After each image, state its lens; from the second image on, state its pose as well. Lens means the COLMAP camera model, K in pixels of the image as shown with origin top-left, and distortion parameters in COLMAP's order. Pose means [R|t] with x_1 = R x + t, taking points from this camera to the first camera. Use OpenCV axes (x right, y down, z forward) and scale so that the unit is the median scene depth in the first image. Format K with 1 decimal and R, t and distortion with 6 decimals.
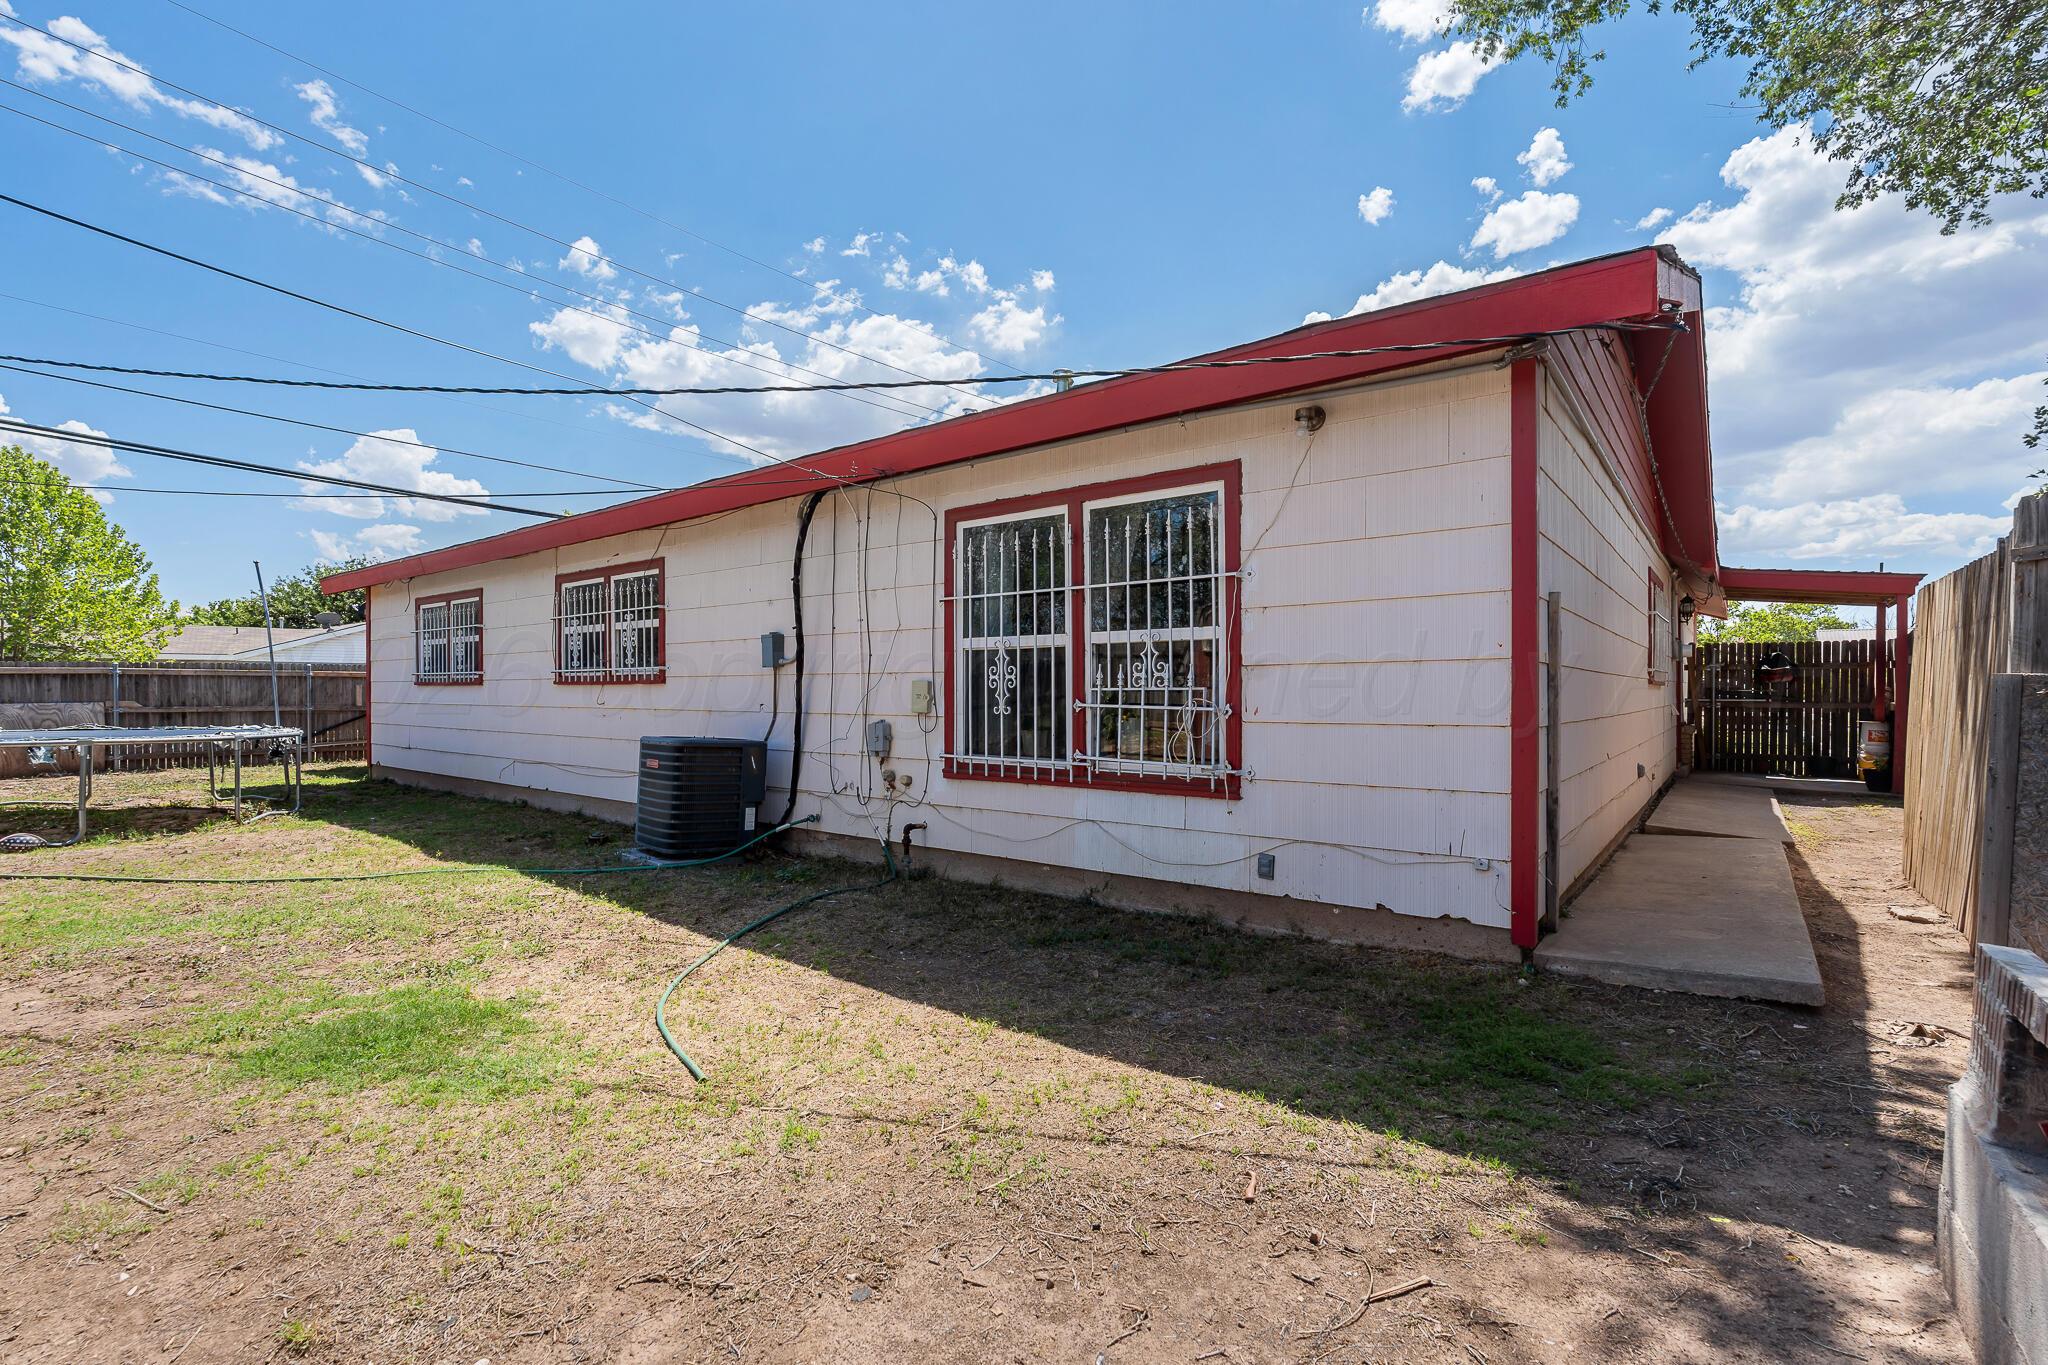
lens RADIAL K [[912.0, 0, 1018.1], [0, 912.0, 662.0], [0, 0, 1]] dist [-0.003147, 0.000263]
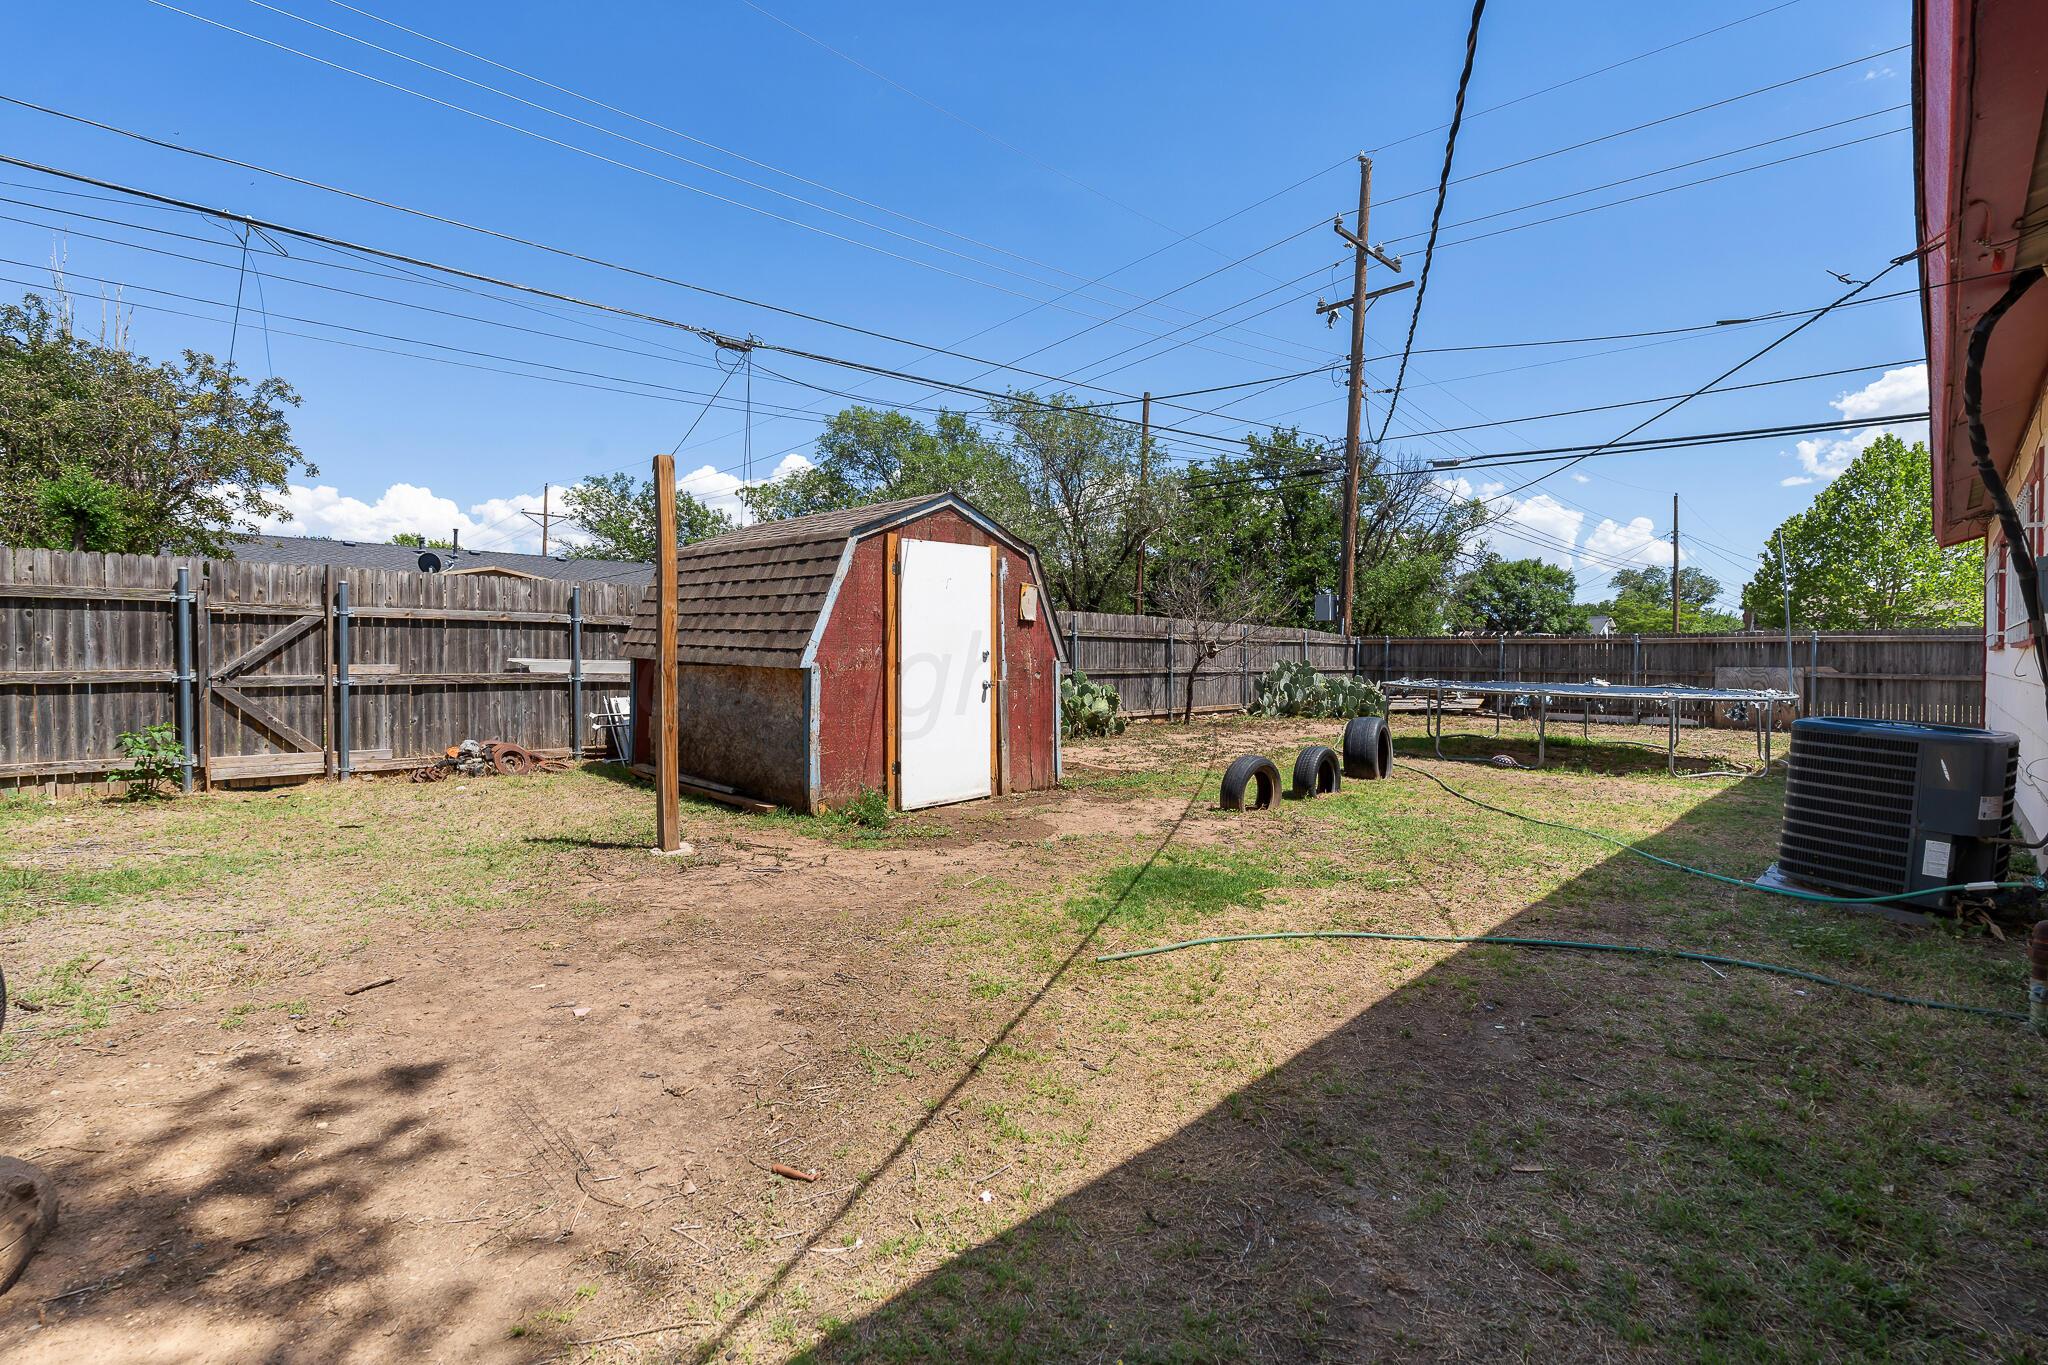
lens RADIAL K [[912.0, 0, 1018.1], [0, 912.0, 662.0], [0, 0, 1]] dist [-0.003147, 0.000263]
pose [[-0.127326, 0.007398, -0.991833, 0.550381], [0.024674, 0.999686, 0.004289, 0.030534], [0.991554, -0.023927, -0.127468, 0.657832]]
